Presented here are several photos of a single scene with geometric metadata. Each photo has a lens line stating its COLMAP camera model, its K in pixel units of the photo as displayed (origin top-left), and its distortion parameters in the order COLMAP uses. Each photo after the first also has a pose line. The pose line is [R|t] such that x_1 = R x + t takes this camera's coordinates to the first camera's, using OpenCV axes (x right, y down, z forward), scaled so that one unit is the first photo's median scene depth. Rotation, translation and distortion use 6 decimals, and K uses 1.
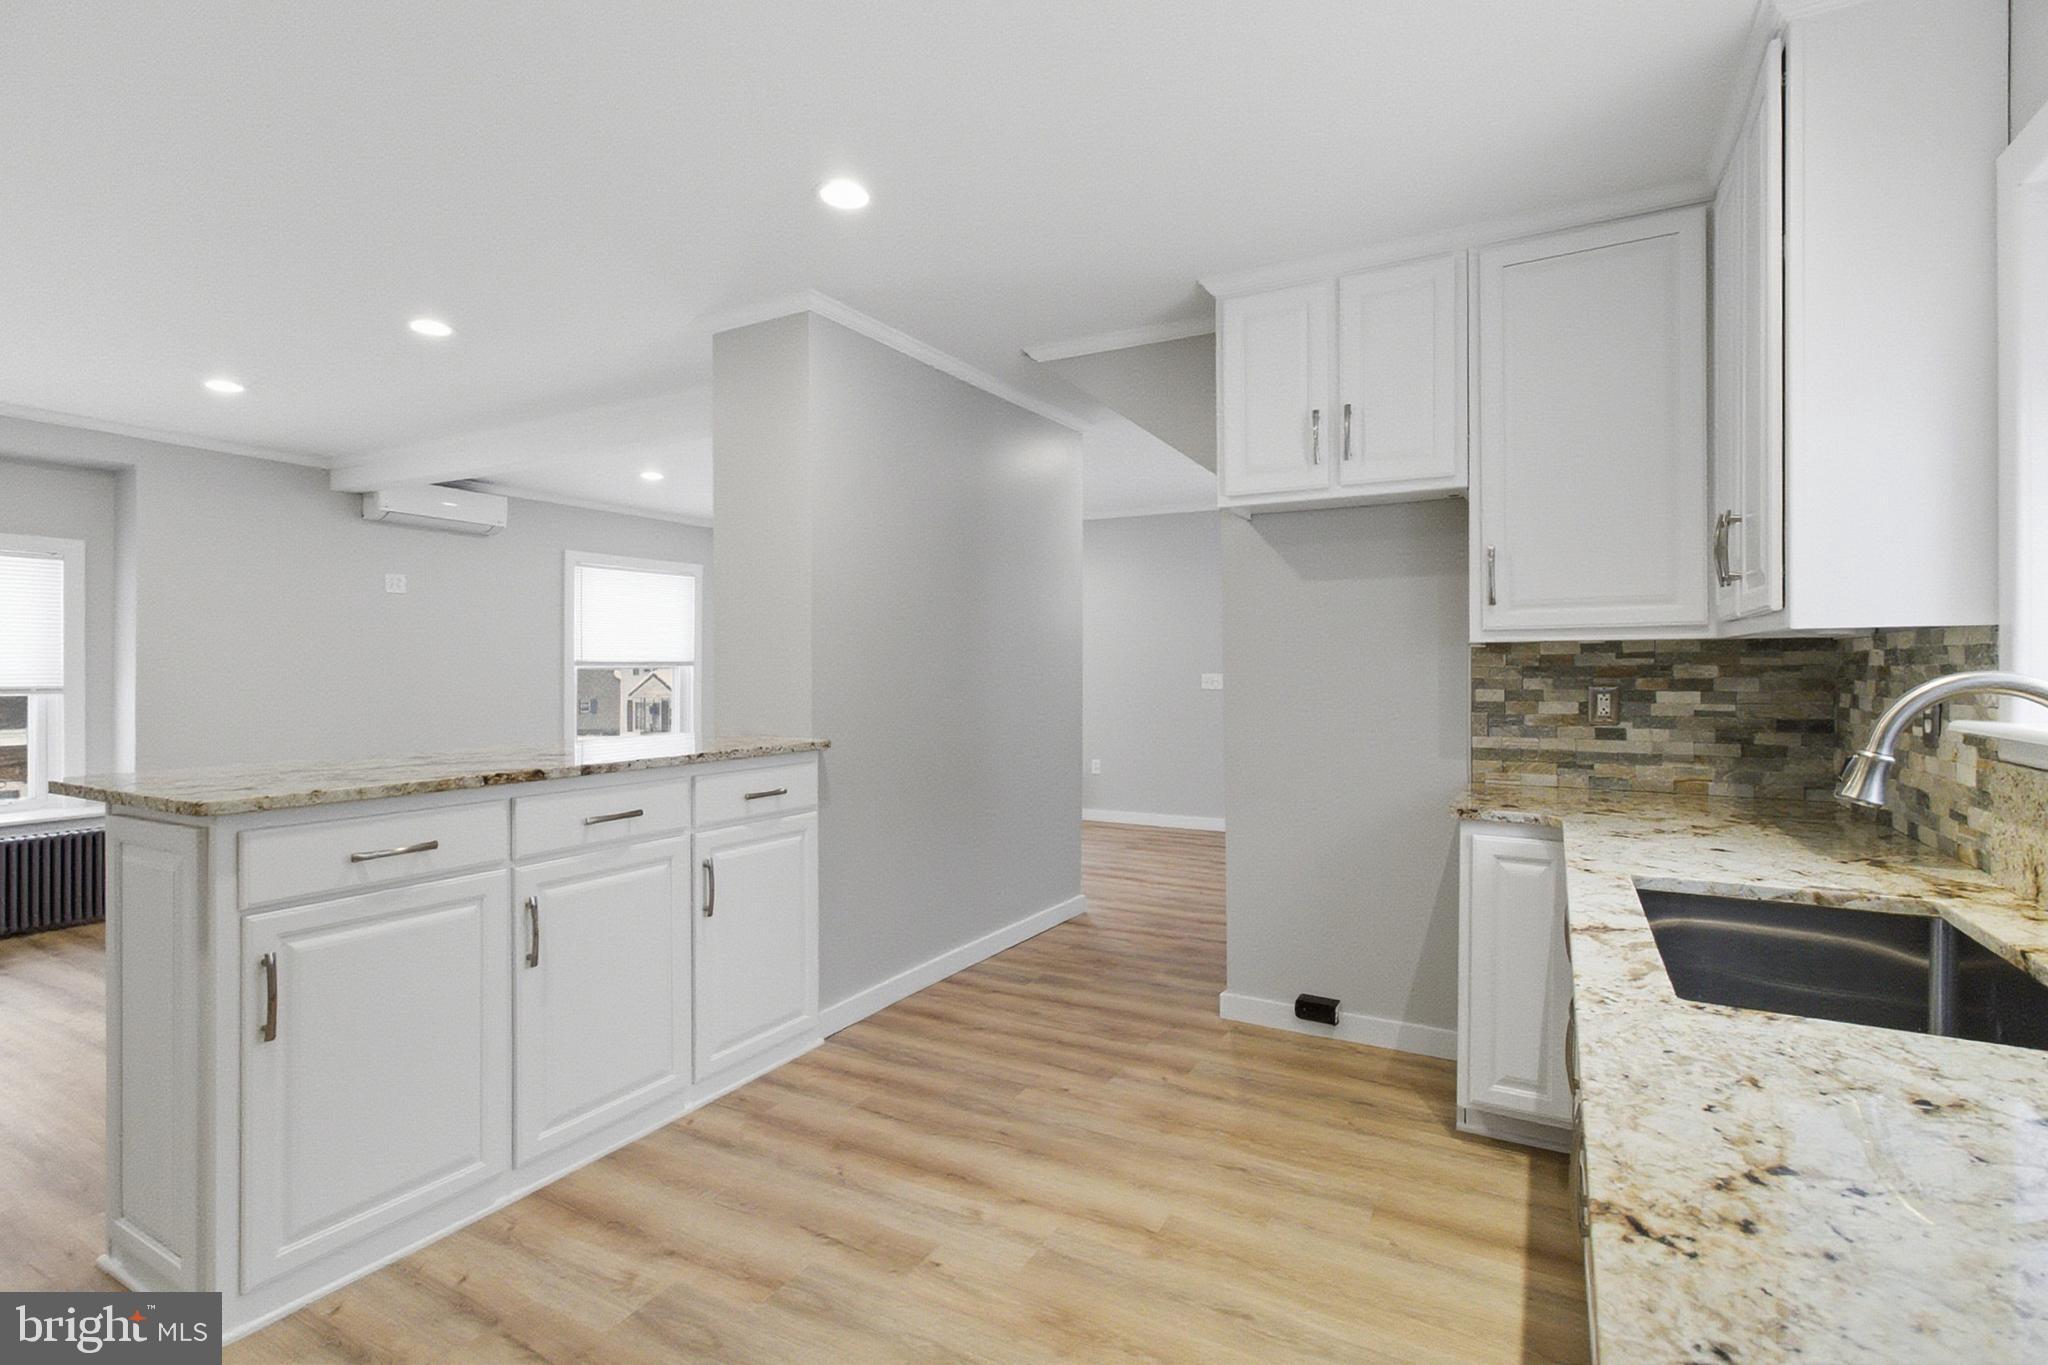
lens RADIAL K [[951.1, 0, 1028.1], [0, 951.1, 668.7], [0, 0, 1]] dist [0.002869, 0.000589]
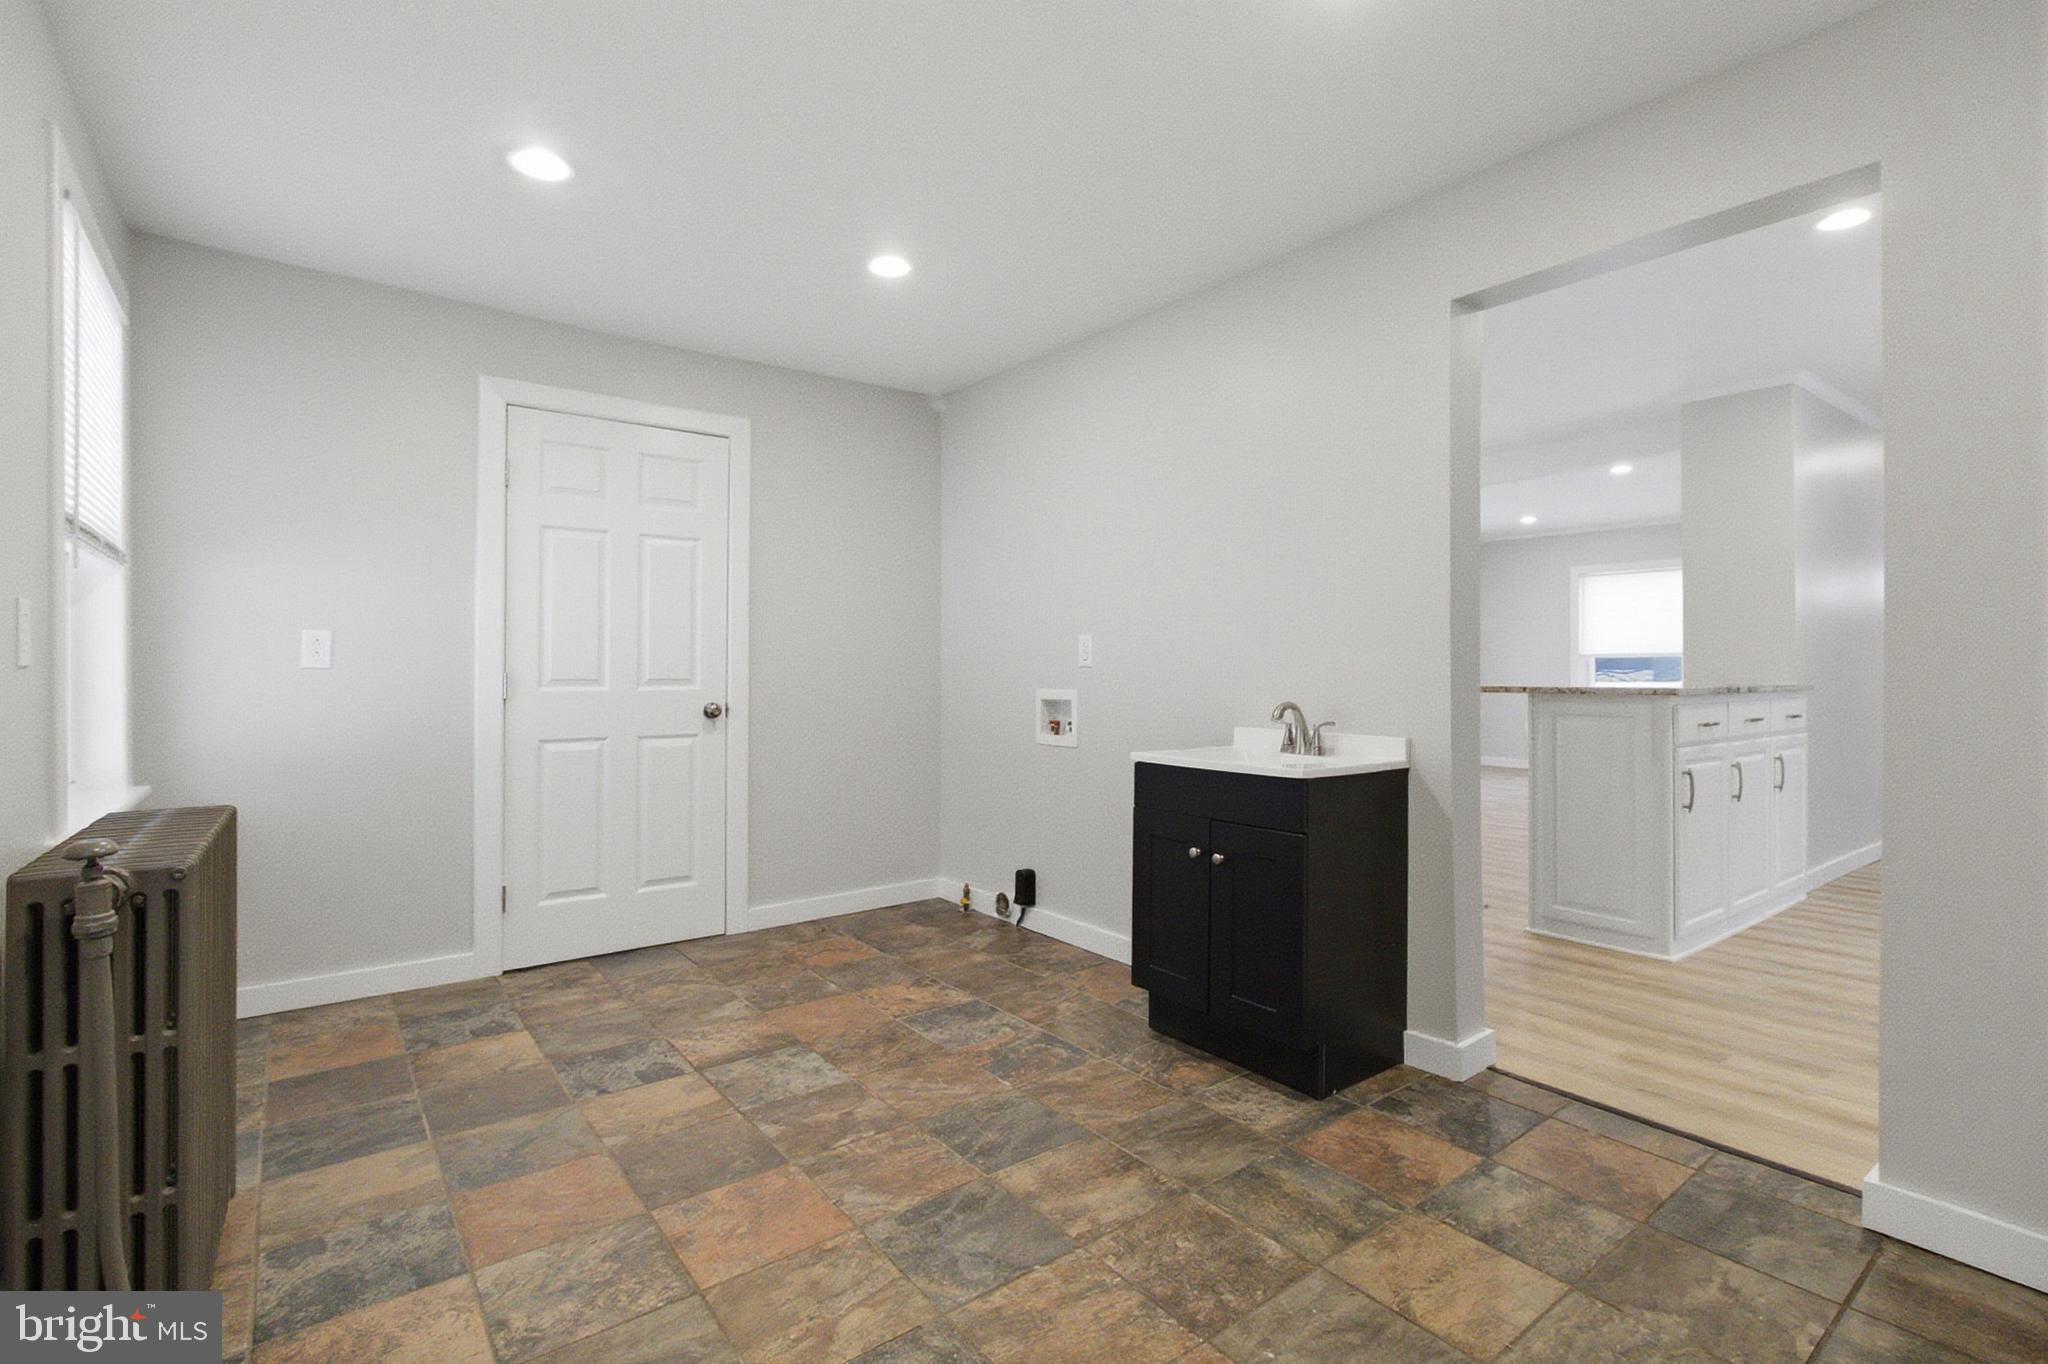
lens RADIAL K [[951.1, 0, 1028.1], [0, 951.1, 668.2], [0, 0, 1]] dist [0.002869, 0.000589]
pose [[0.921964, -0.001921, -0.387271, -0.834520], [0.000948, 0.999996, -0.002702, 0.062151], [0.387275, 0.002124, 0.921962, -0.861292]]
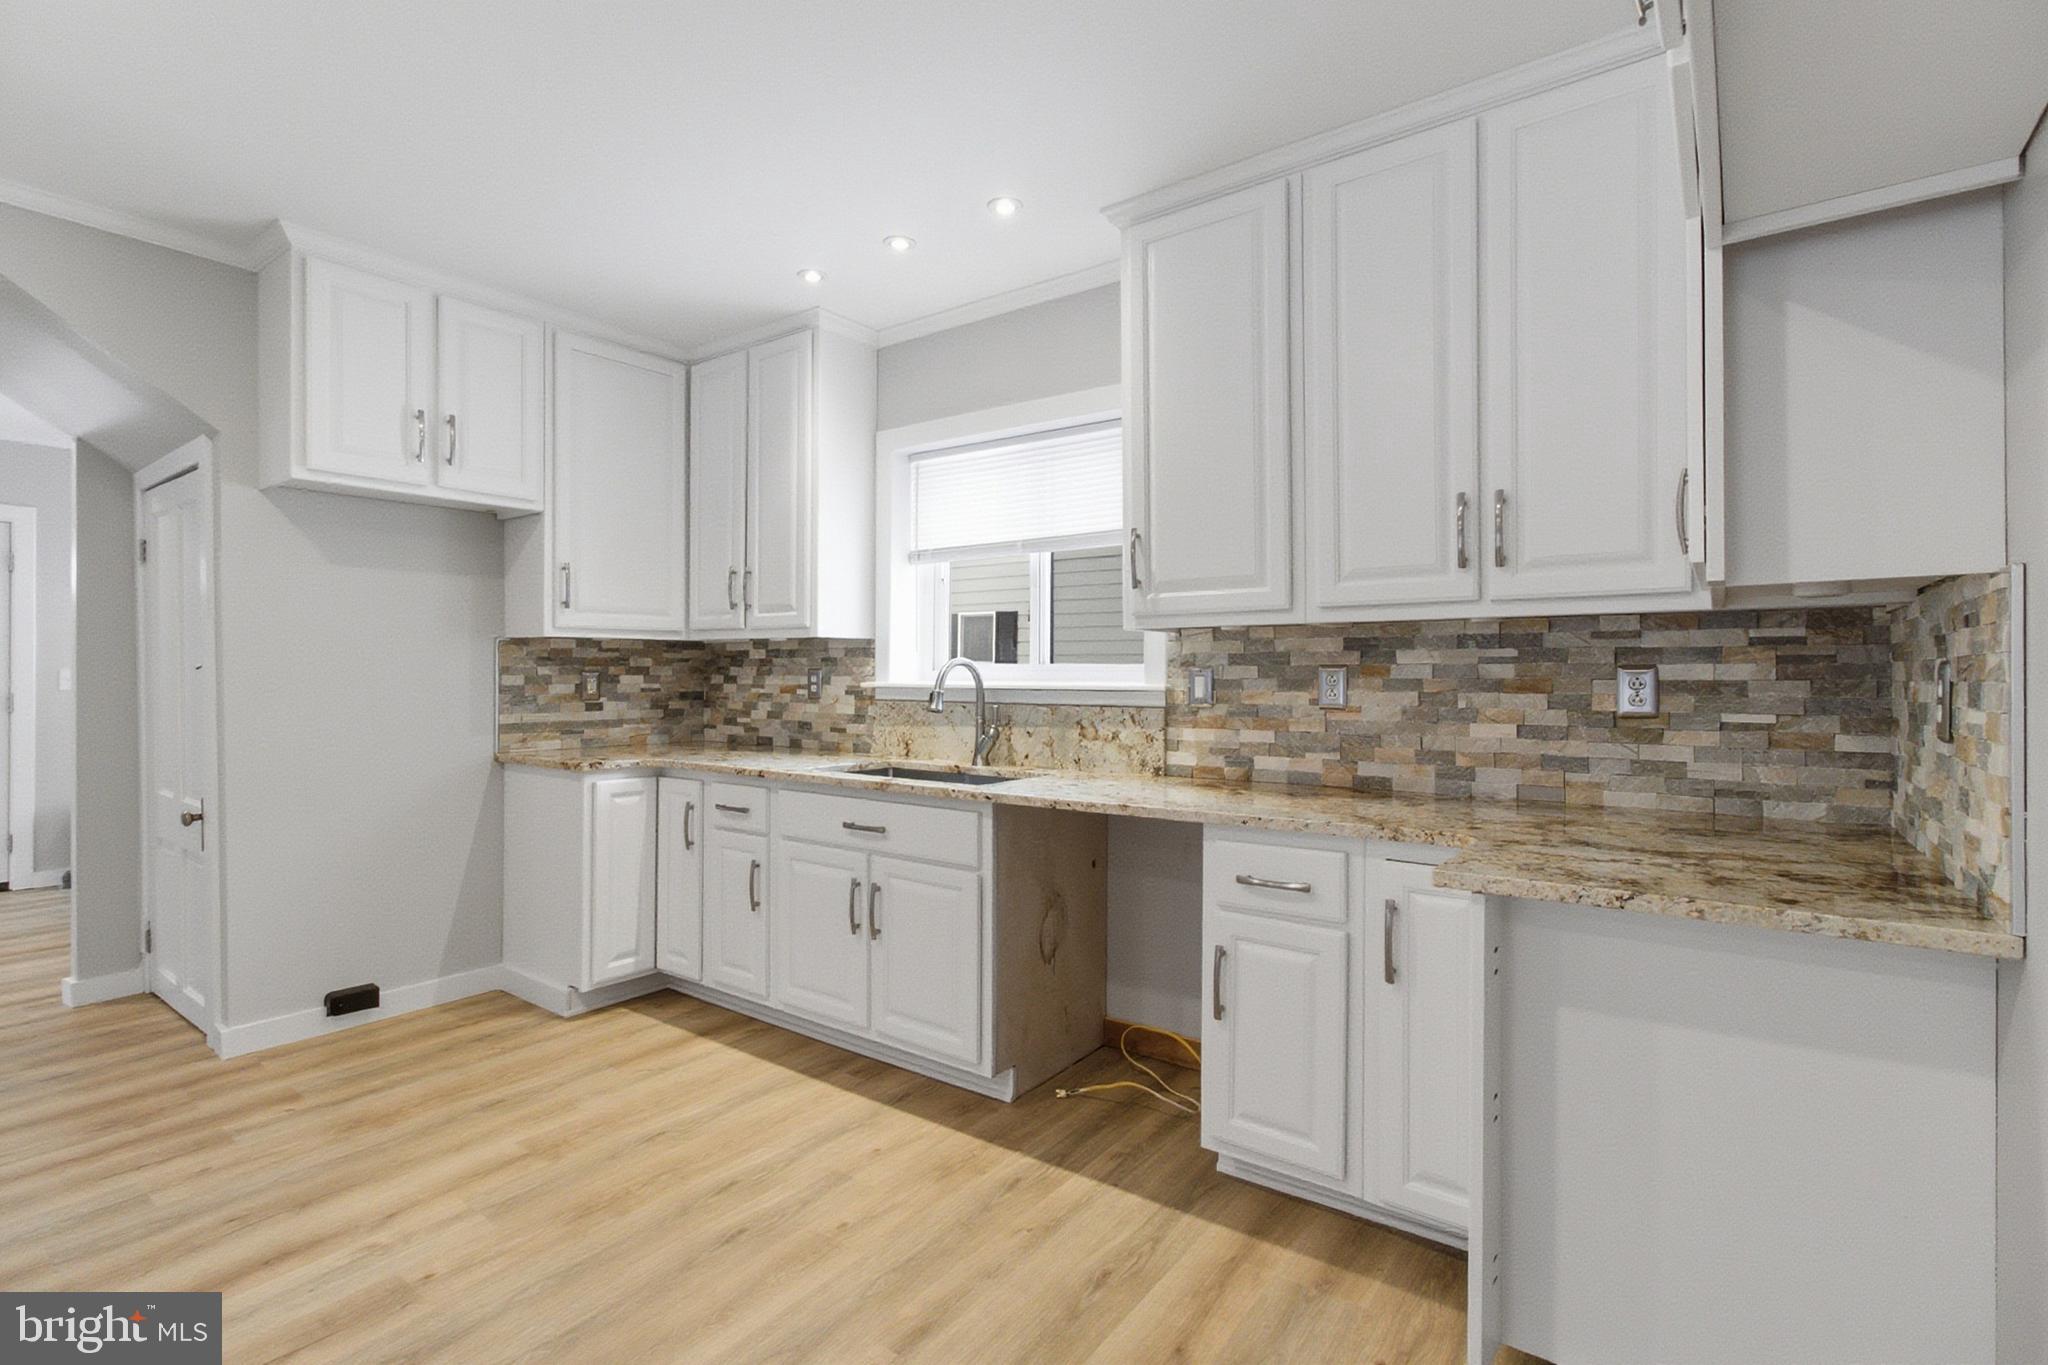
lens RADIAL K [[957.2, 0, 1019.1], [0, 957.2, 667.0], [0, 0, 1]] dist [-0.003104, -0.000031]
pose [[0.133475, 0.006832, 0.991029, -0.687402], [-0.002374, 0.999976, -0.006574, 0.018963], [-0.991049, -0.001475, 0.133488, 0.210089]]
